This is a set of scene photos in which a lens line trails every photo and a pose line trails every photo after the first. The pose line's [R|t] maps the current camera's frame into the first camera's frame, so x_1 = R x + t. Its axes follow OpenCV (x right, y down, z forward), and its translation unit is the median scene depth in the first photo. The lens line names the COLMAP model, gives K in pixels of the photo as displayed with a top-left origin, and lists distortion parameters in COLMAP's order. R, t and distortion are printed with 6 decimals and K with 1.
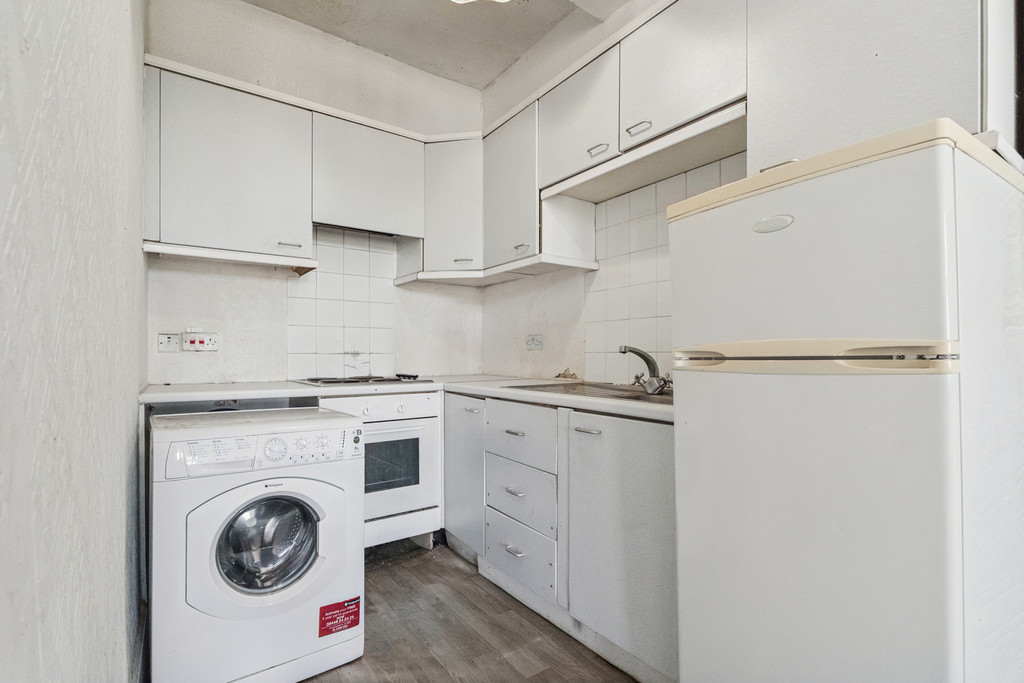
lens RADIAL K [[460.9, 0, 512.0], [0, 460.9, 328.4], [0, 0, 1]] dist [-0.003344, -0.000060]
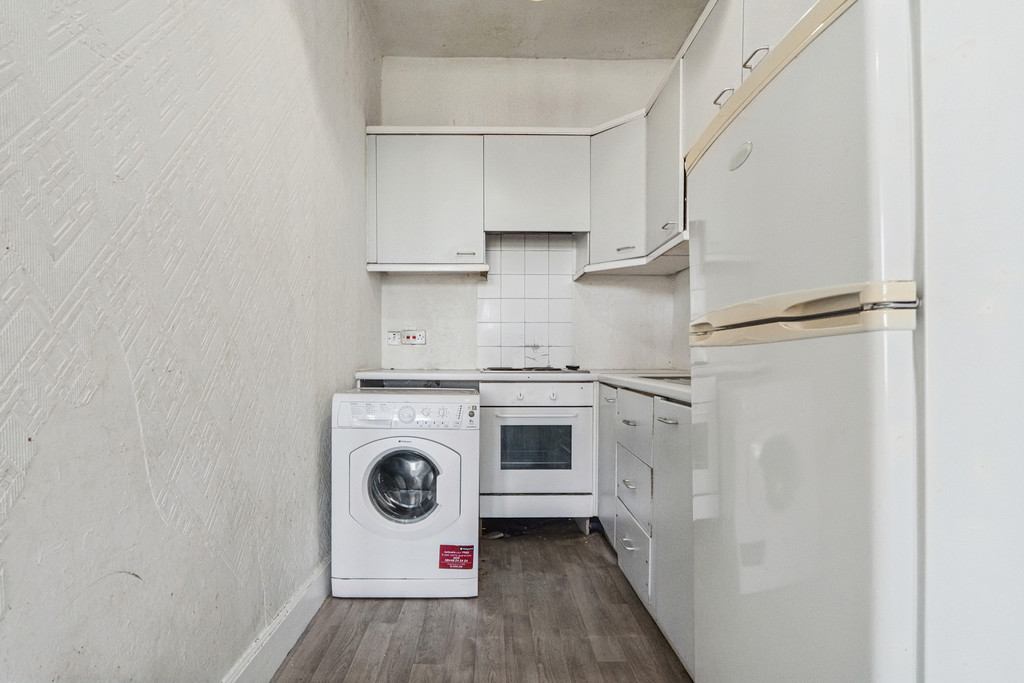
lens RADIAL K [[479.6, 0, 512.0], [0, 479.6, 341.5], [0, 0, 1]] dist [-0.001440, 0.000167]
pose [[0.829070, -0.017232, -0.558879, 0.305365], [0.030385, 0.999437, 0.014259, 0.030322], [0.558318, -0.028803, 0.829127, 0.035050]]
